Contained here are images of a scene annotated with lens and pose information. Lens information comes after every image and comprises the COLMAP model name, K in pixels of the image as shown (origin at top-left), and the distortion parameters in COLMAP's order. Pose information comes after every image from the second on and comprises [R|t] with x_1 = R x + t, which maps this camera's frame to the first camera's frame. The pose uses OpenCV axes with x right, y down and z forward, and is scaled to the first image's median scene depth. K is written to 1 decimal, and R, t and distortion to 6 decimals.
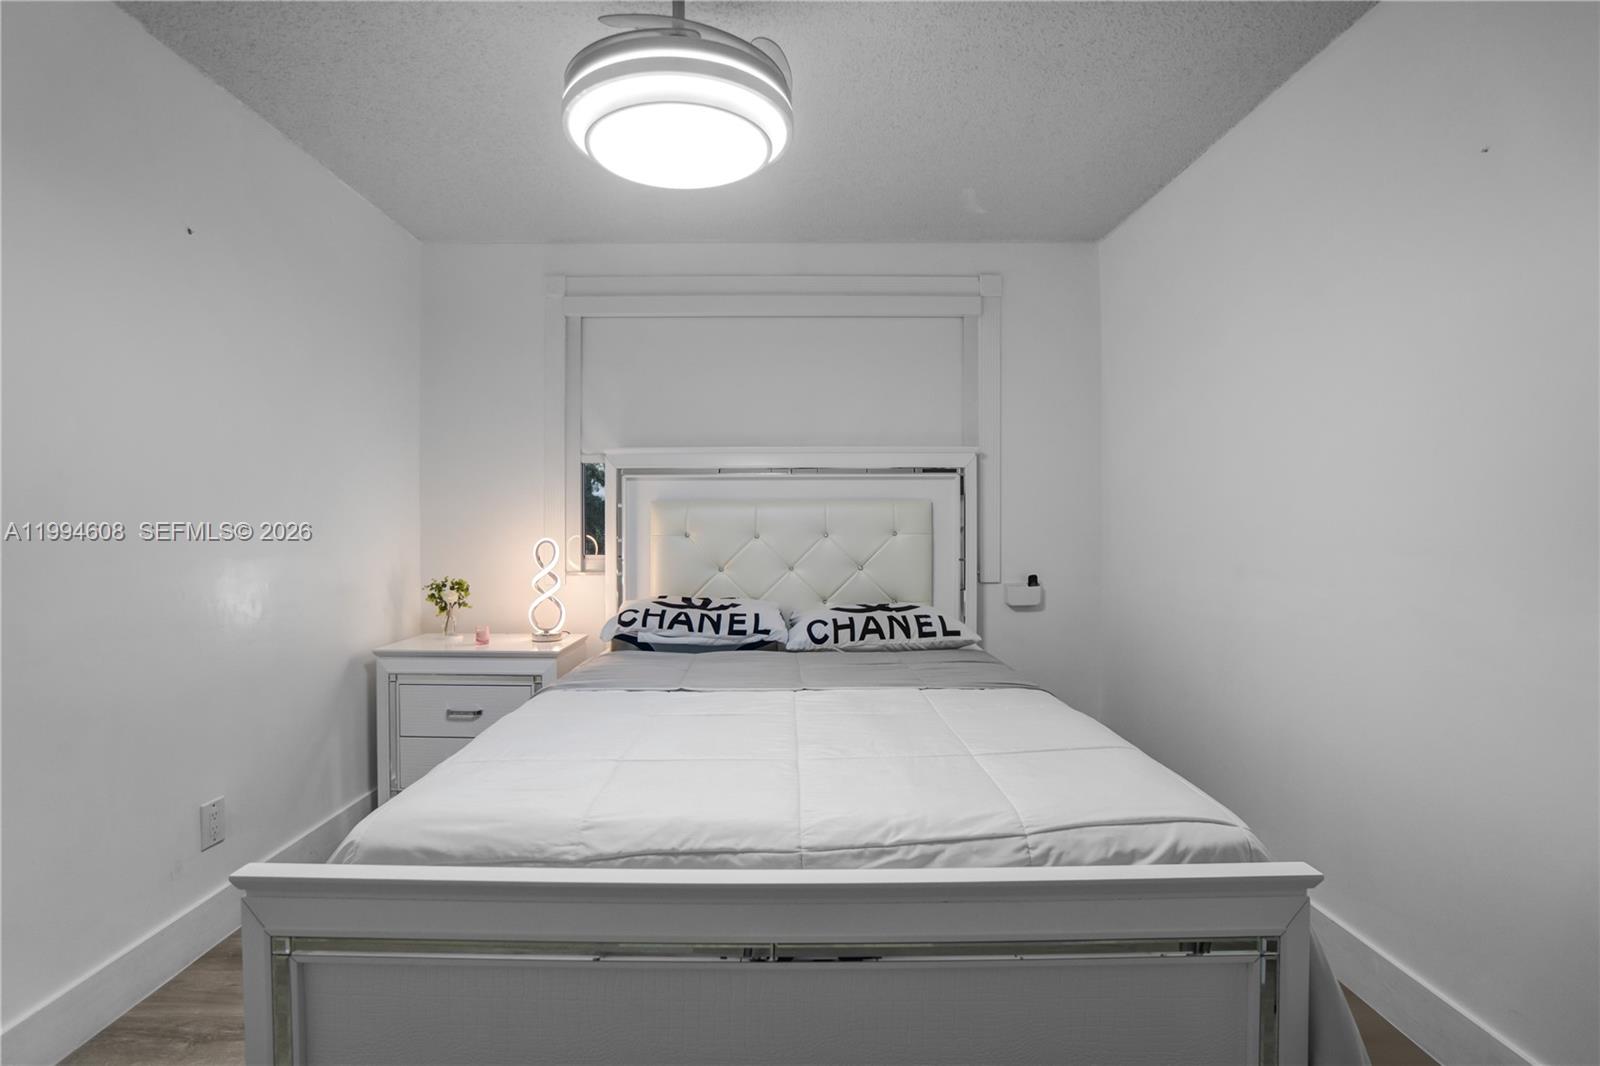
lens RADIAL K [[748.8, 0, 808.4], [0, 748.8, 536.8], [0, 0, 1]] dist [-0.029247, 0.000062]
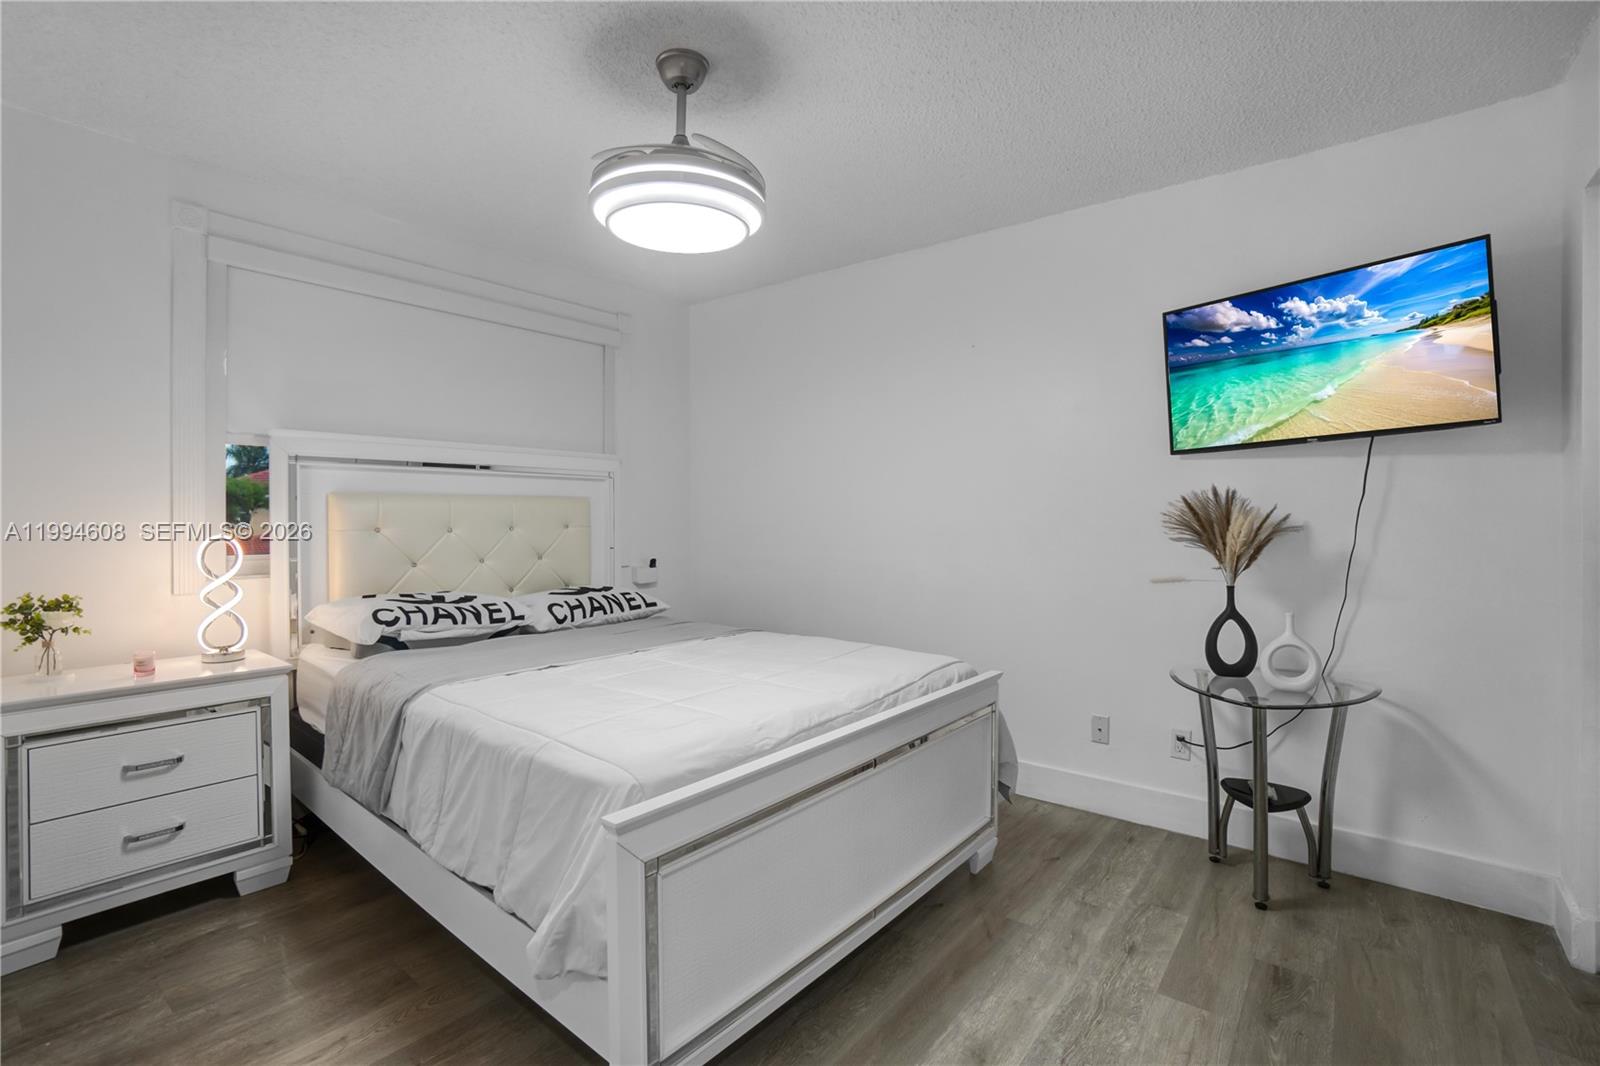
lens RADIAL K [[725.9, 0, 800.0], [0, 725.9, 533.0], [0, 0, 1]] dist [-0.054954, 0.021849]
pose [[0.639908, -0.014297, 0.768318, -0.582955], [0.016593, 0.999851, 0.004785, 0.007155], [-0.768272, 0.009686, 0.640050, 0.027878]]
